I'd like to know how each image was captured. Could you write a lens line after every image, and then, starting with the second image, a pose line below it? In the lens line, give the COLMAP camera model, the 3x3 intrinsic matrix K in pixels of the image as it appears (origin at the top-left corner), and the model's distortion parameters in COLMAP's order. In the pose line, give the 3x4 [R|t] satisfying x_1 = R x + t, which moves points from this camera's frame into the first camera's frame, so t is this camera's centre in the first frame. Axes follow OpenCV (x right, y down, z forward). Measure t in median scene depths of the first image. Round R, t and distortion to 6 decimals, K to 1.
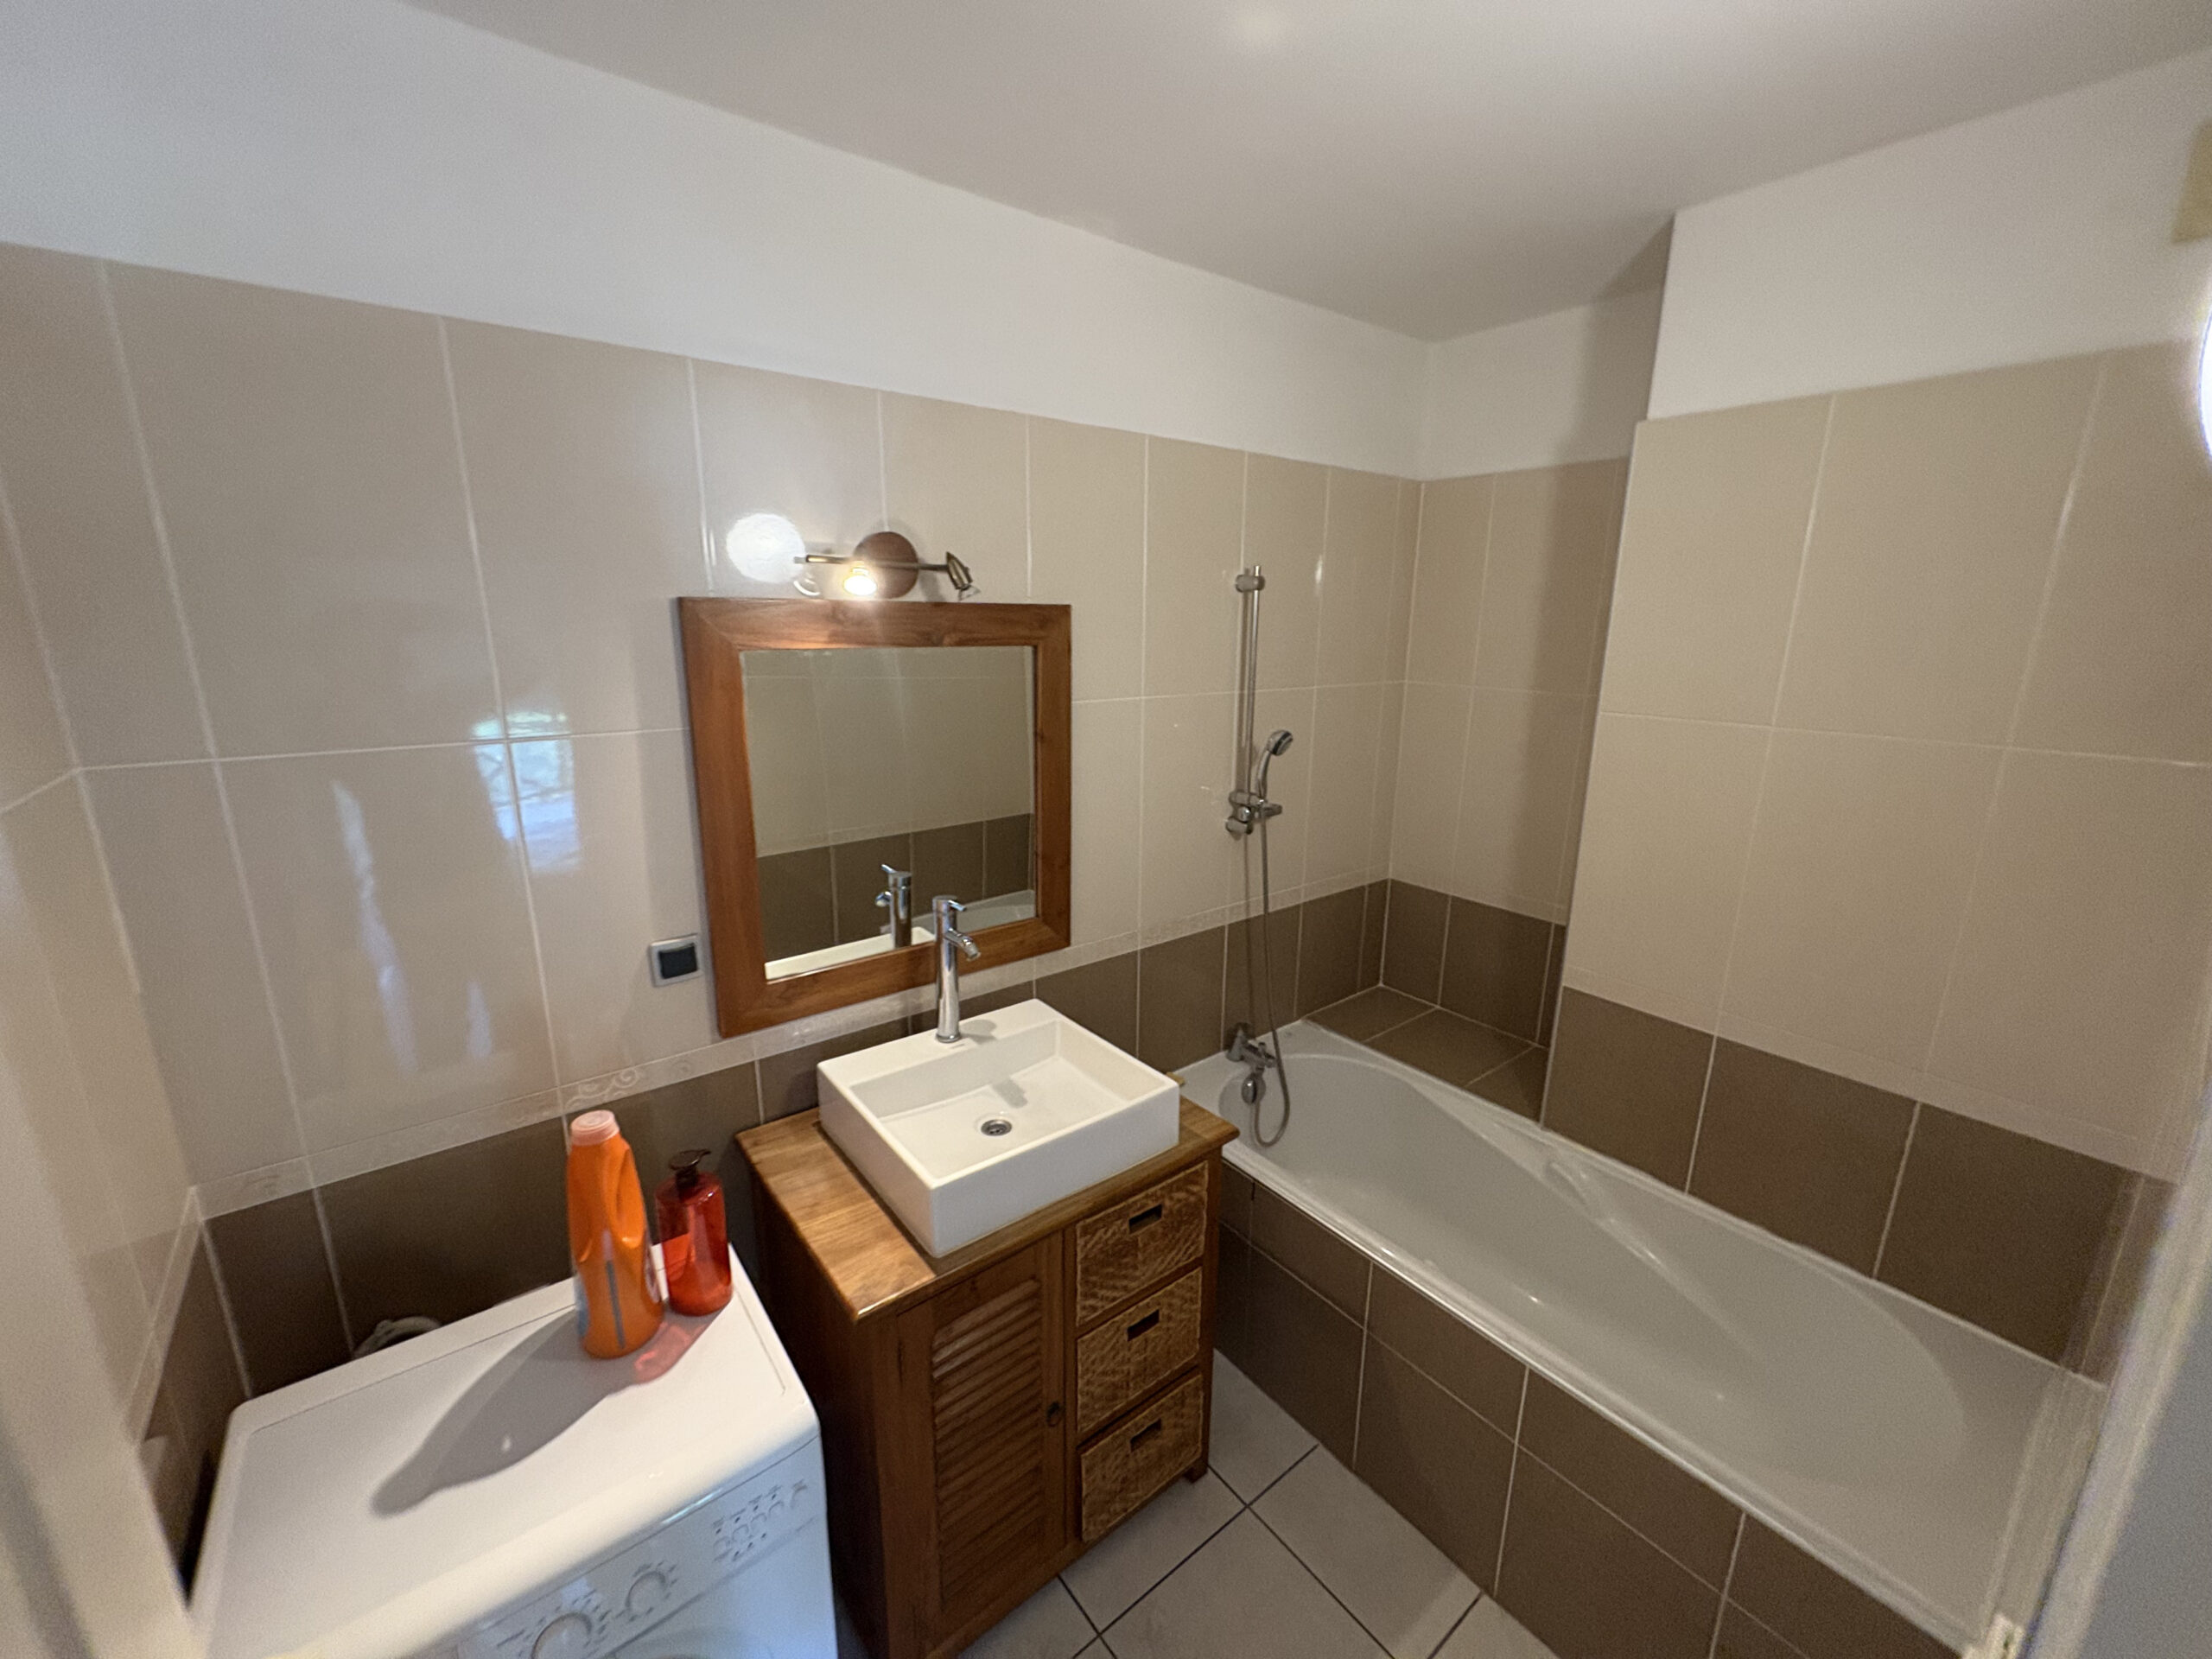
lens RADIAL K [[886.8, 0, 1106.3], [0, 886.8, 826.7], [0, 0, 1]] dist [0.001578, 0.000621]
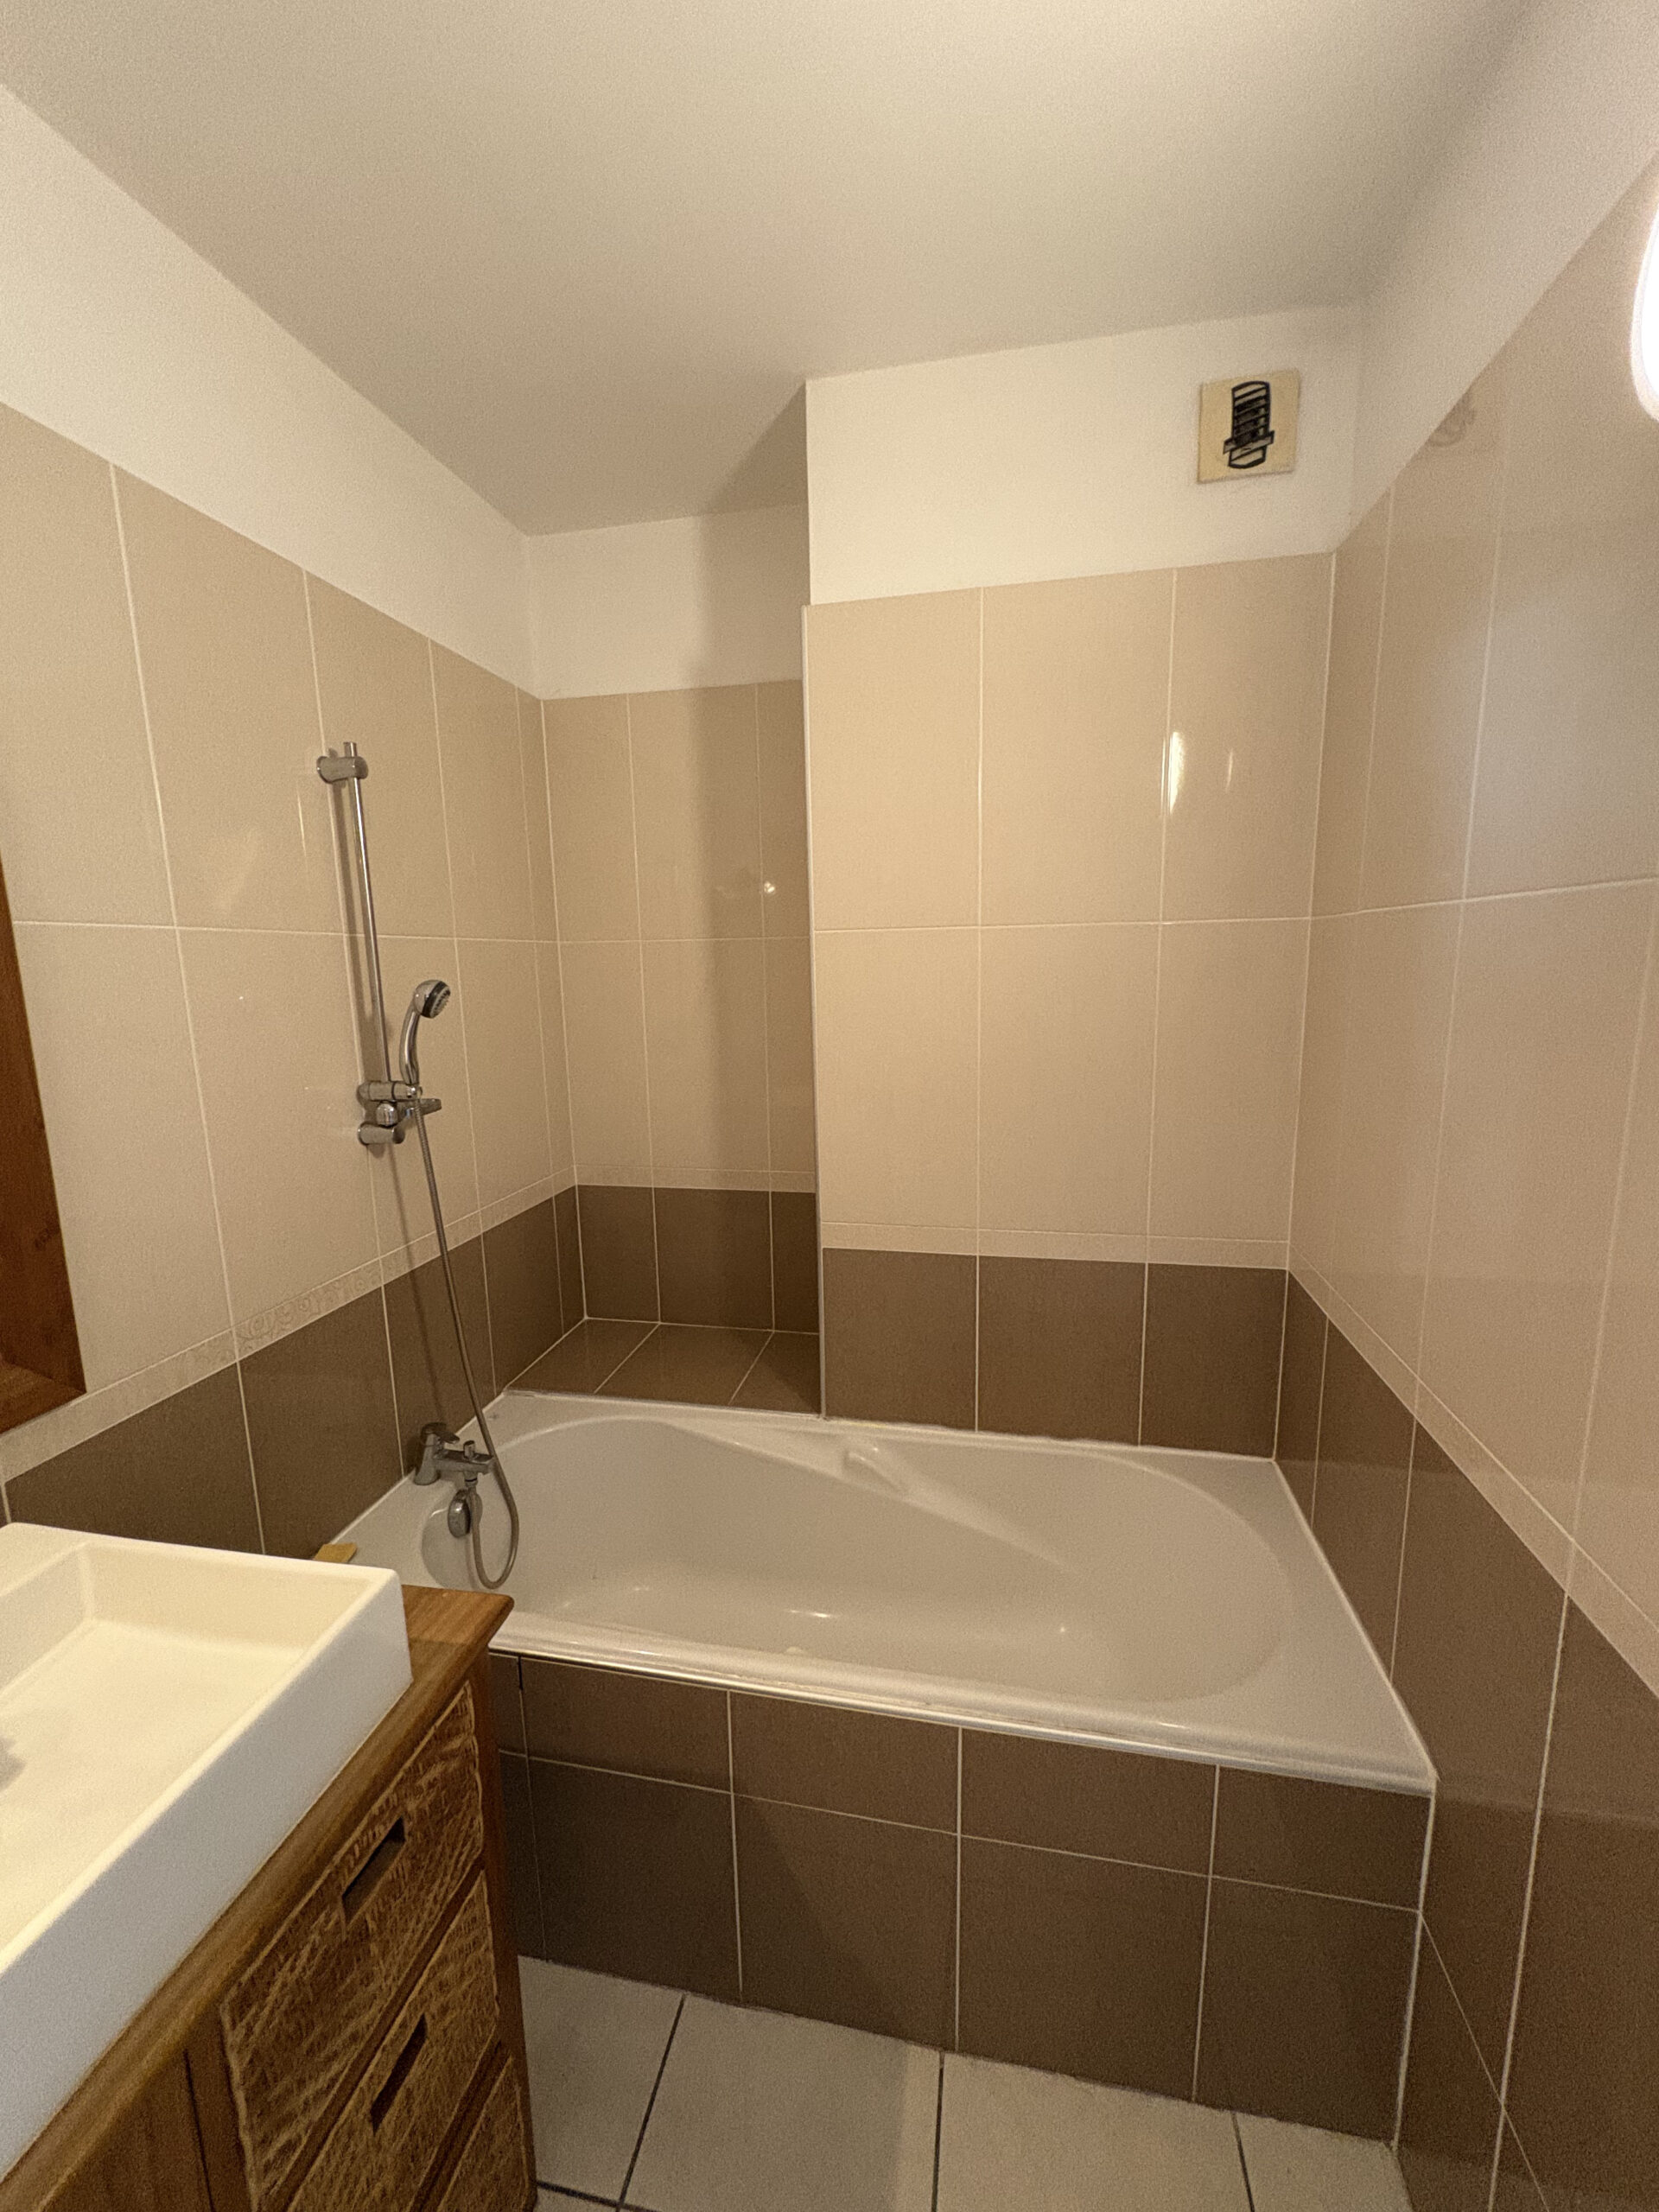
lens RADIAL K [[886.8, 0, 828.9], [0, 886.8, 1104.3], [0, 0, 1]] dist [0.001578, 0.000621]
pose [[0.759812, -0.128409, 0.637336, -0.018801], [0.178069, 0.983918, -0.014051, 0.050943], [-0.625282, 0.124166, 0.770458, 0.291997]]
